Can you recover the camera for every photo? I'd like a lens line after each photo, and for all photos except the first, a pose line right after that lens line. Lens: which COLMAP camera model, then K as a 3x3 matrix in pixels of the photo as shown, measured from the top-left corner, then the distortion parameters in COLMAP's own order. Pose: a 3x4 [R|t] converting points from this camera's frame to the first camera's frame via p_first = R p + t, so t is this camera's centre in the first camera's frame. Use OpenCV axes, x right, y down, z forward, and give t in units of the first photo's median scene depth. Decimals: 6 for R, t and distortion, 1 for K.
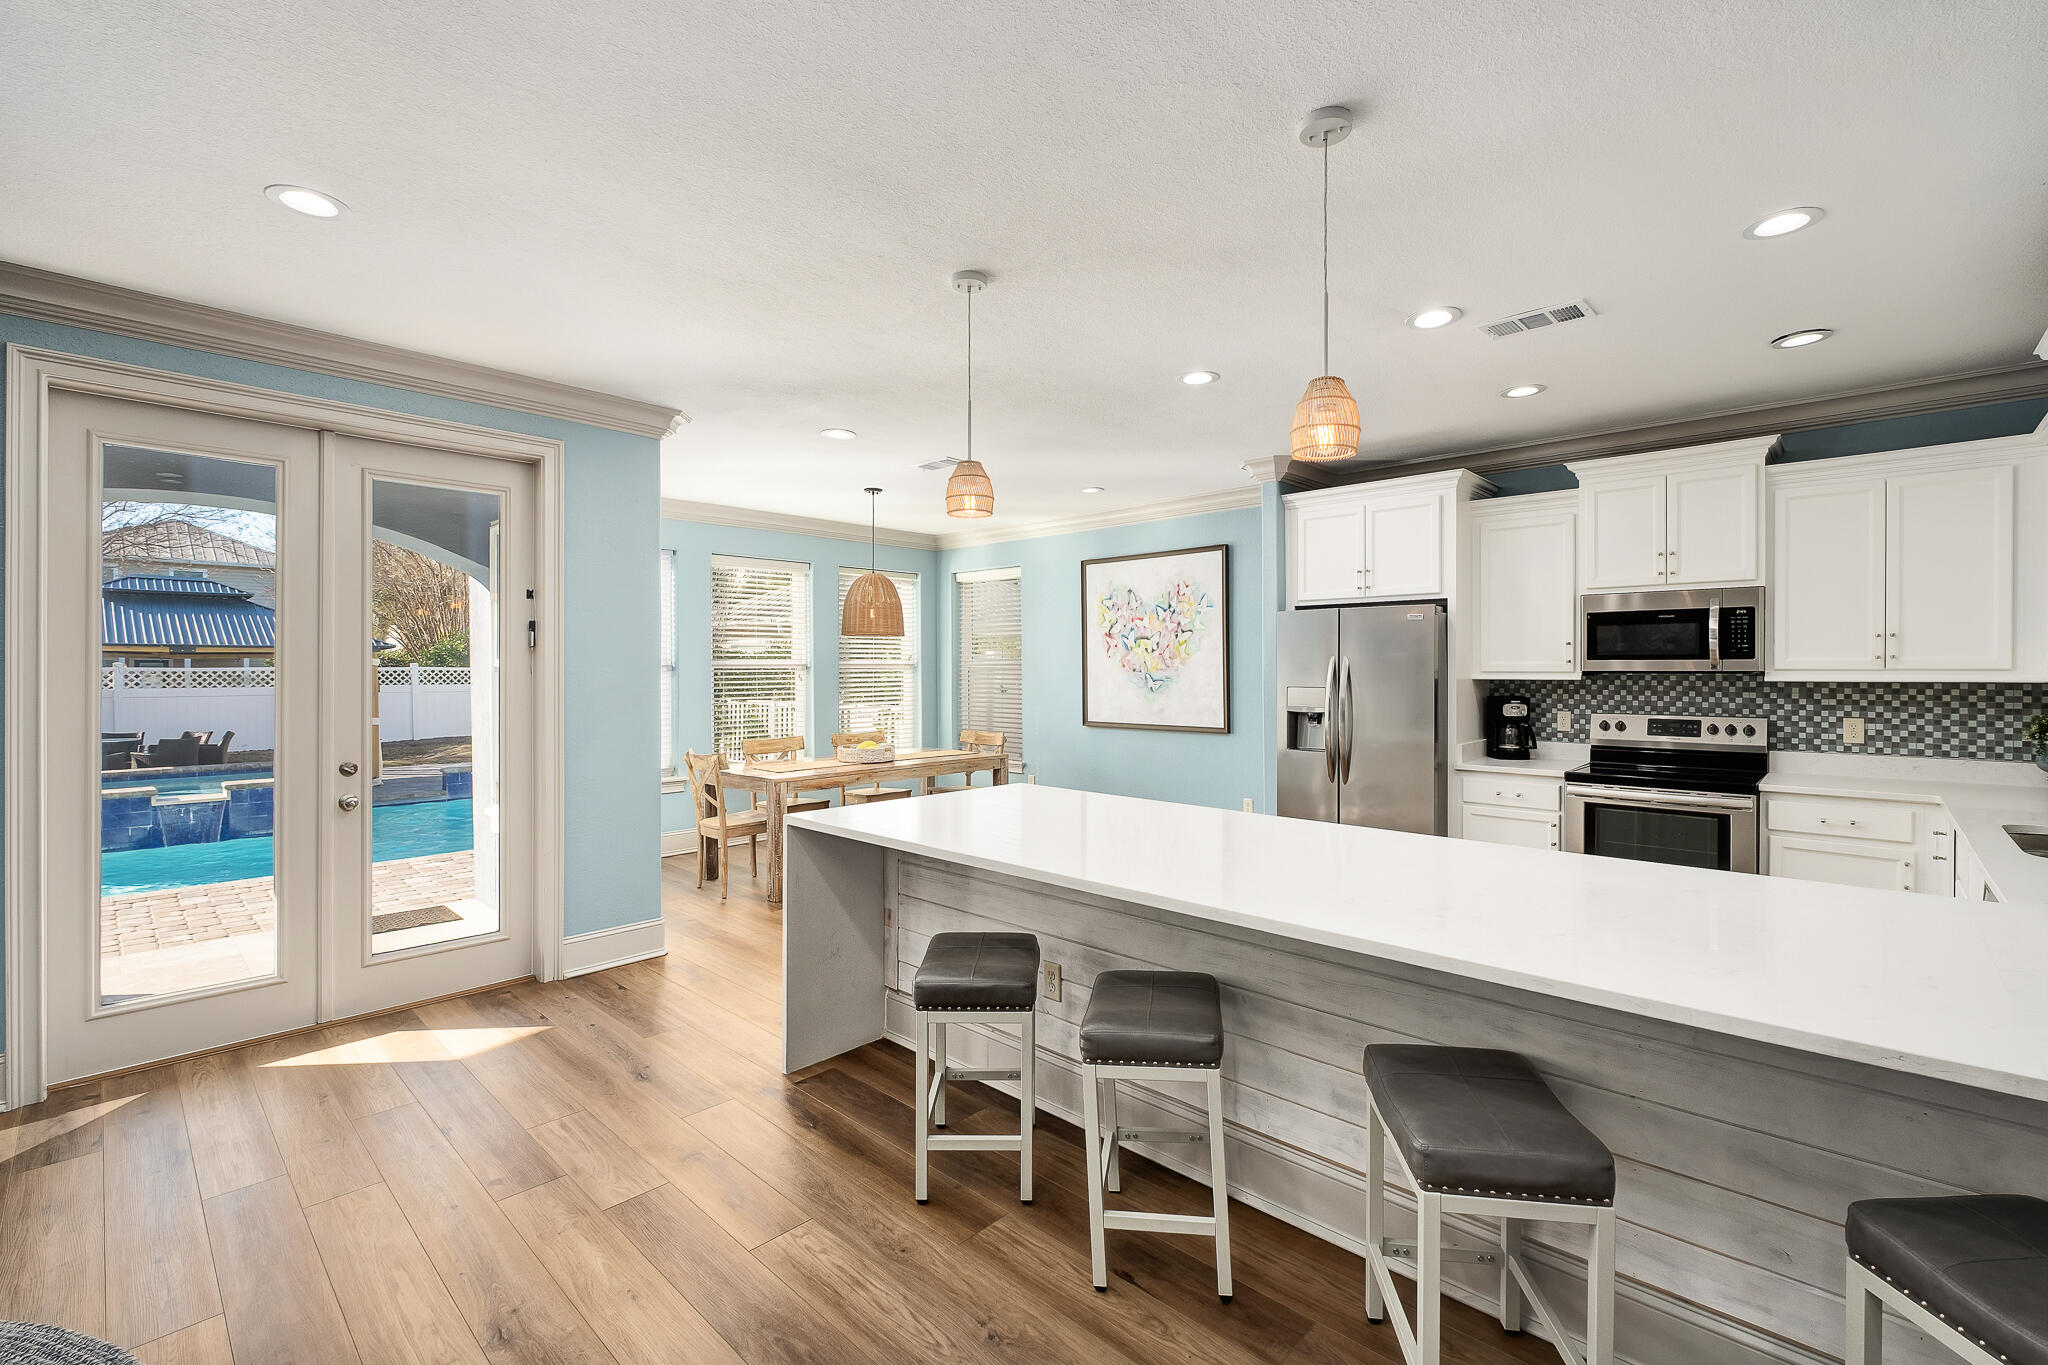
lens RADIAL K [[885.5, 0, 1030.2], [0, 885.5, 670.0], [0, 0, 1]] dist [-0.006808, -0.001284]
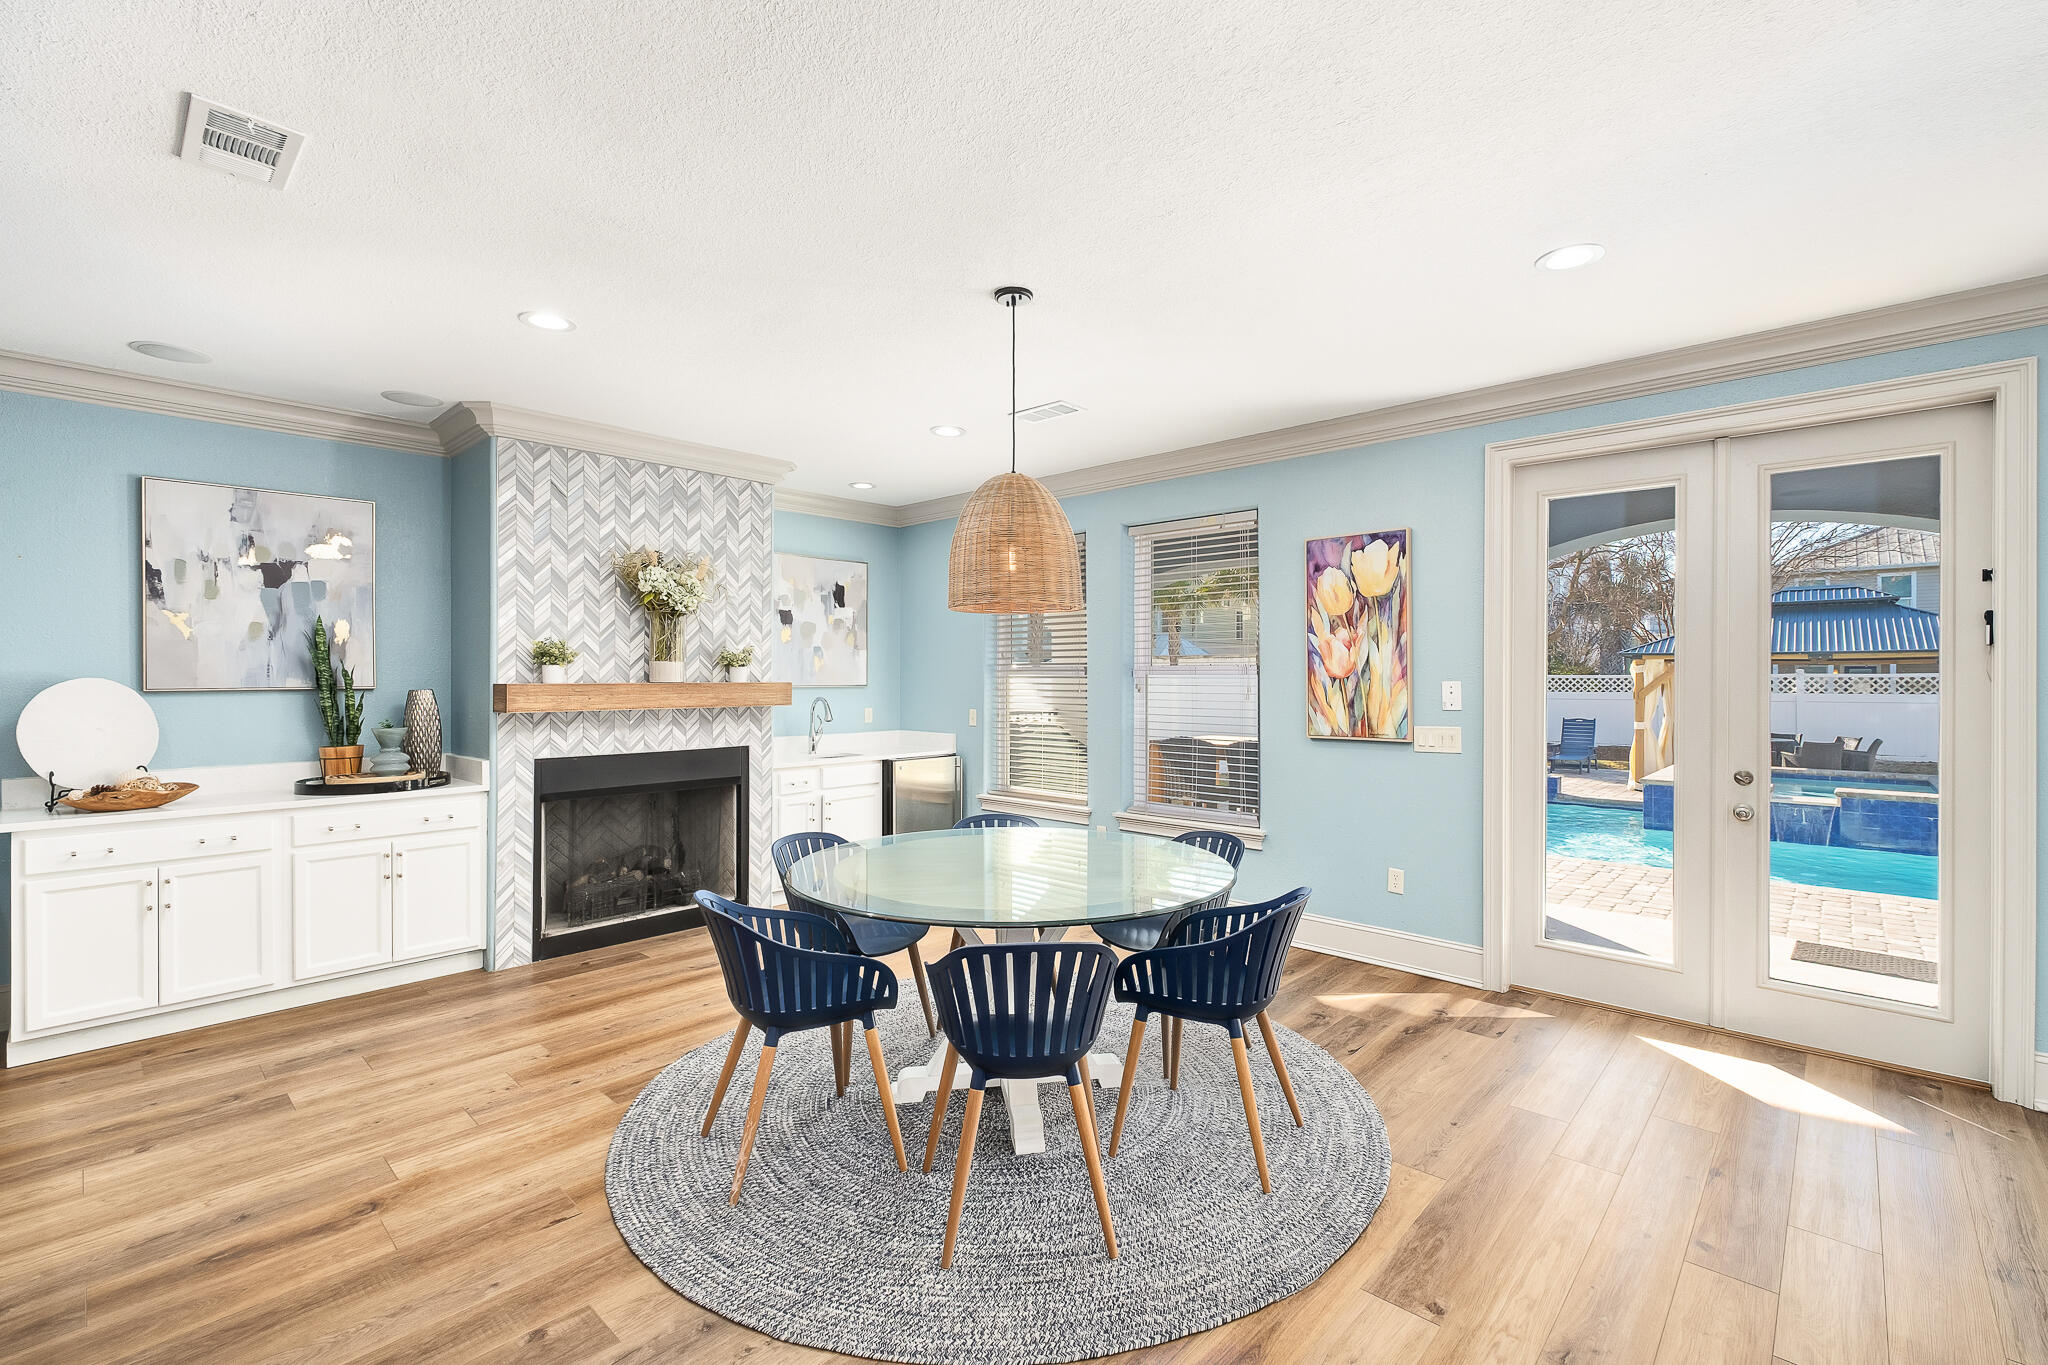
lens RADIAL K [[884.3, 0, 1039.6], [0, 884.3, 682.1], [0, 0, 1]] dist [-0.000167, -0.000630]
pose [[0.011609, 0.006301, -0.999913, 0.152187], [0.000809, 0.999980, 0.006311, -0.000547], [0.999932, -0.000882, 0.011604, 0.163803]]
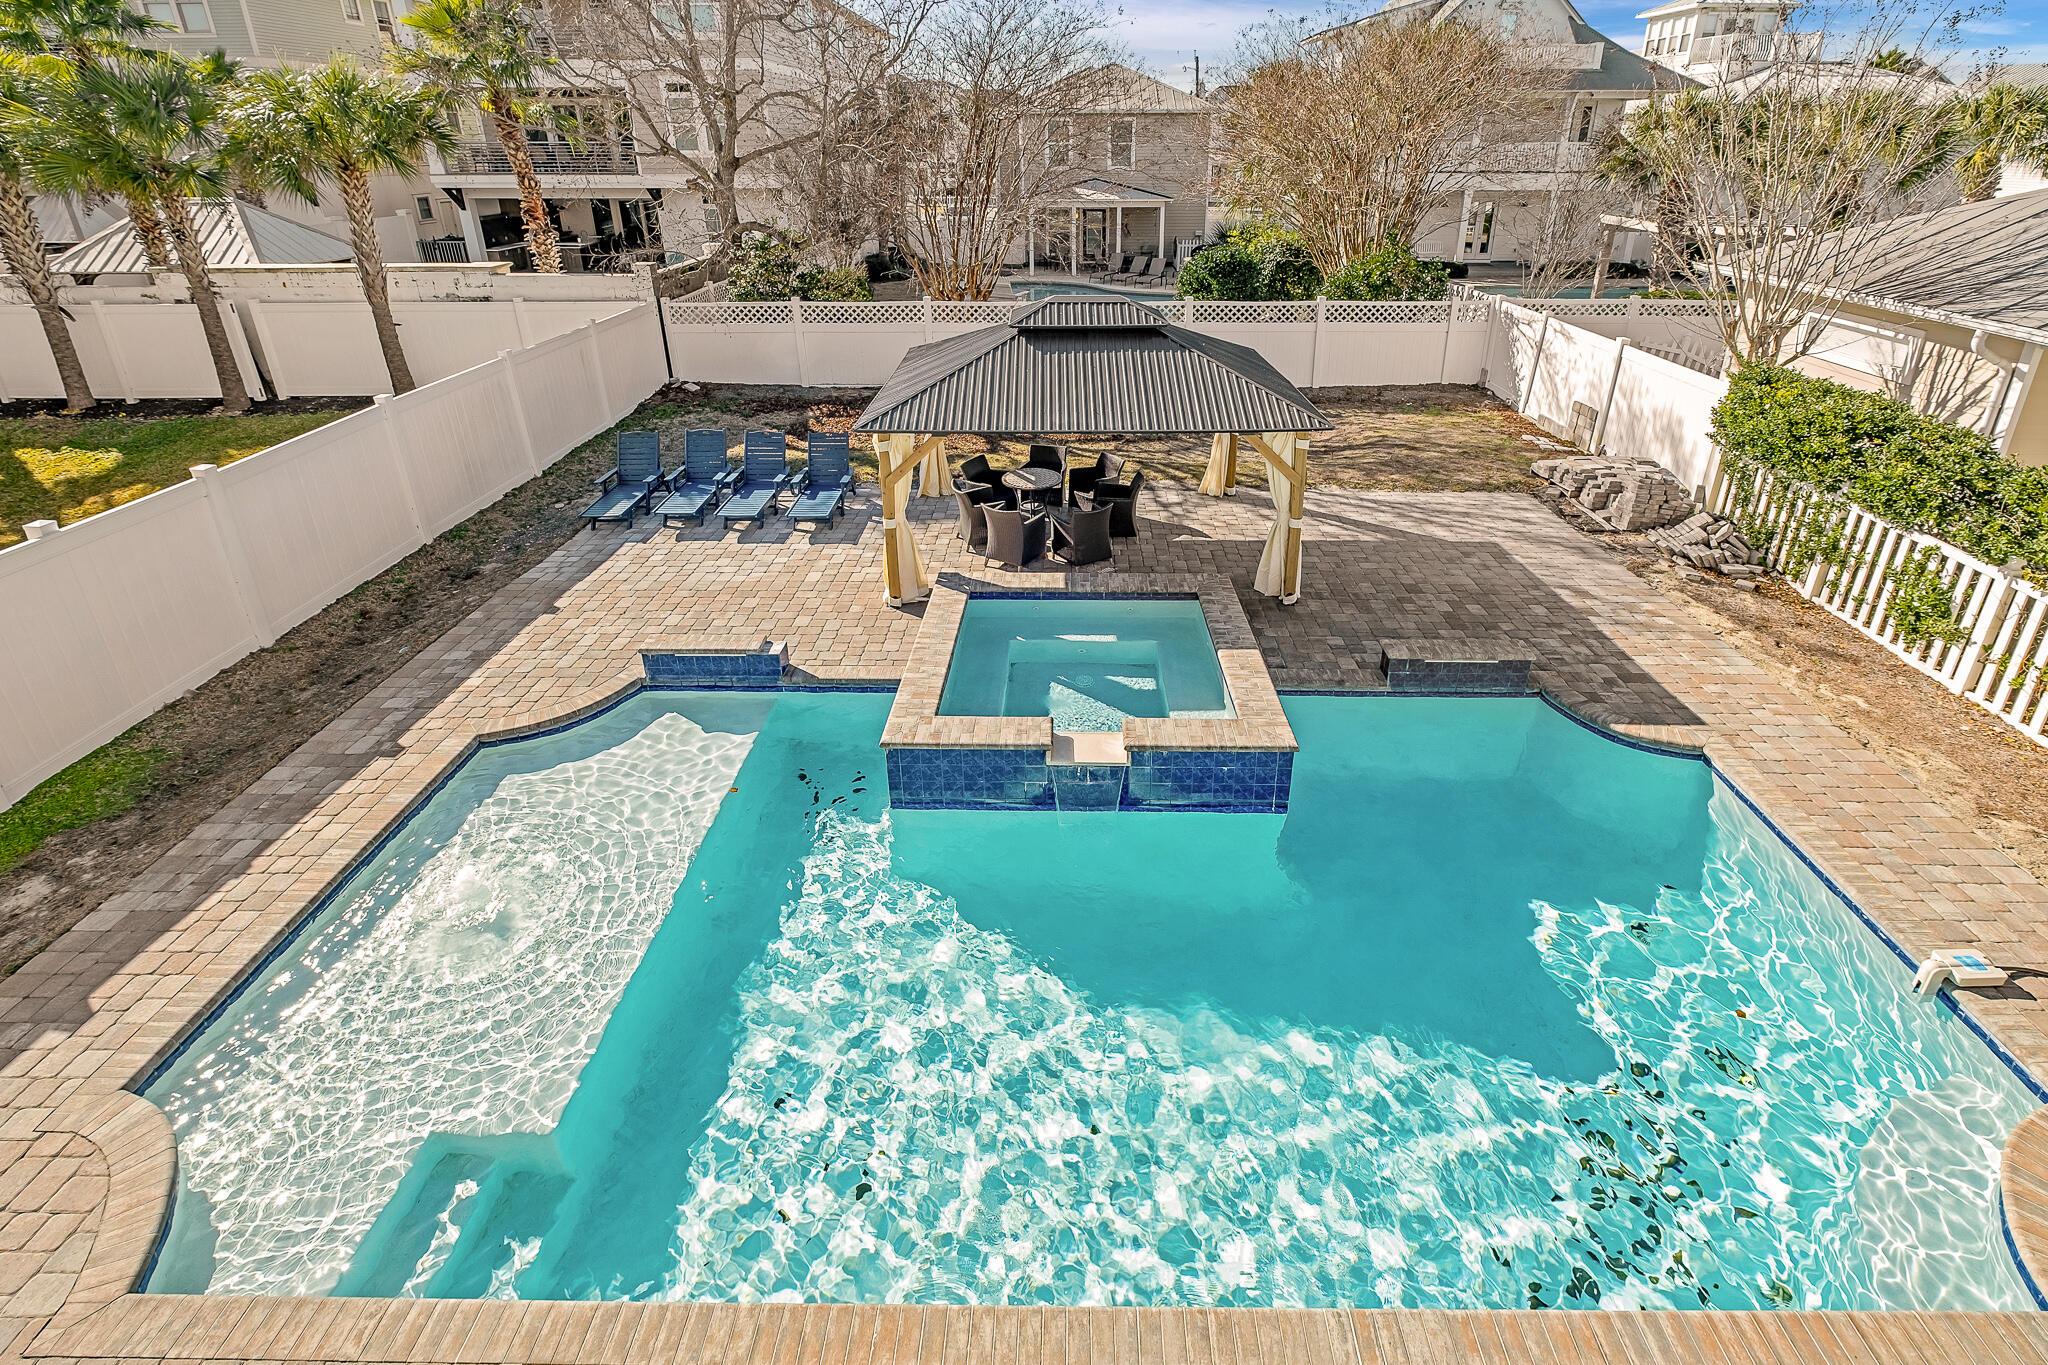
lens RADIAL K [[920.6, 0, 1077.4], [0, 920.6, 508.0], [0, 0, 1]] dist [-0.002073, 0.000102]
pose [[0.686539, 0.270284, -0.674990, -1.012901], [0.000091, 0.928308, 0.371812, -0.582513], [0.727093, -0.255325, 0.637295, 1.124753]]
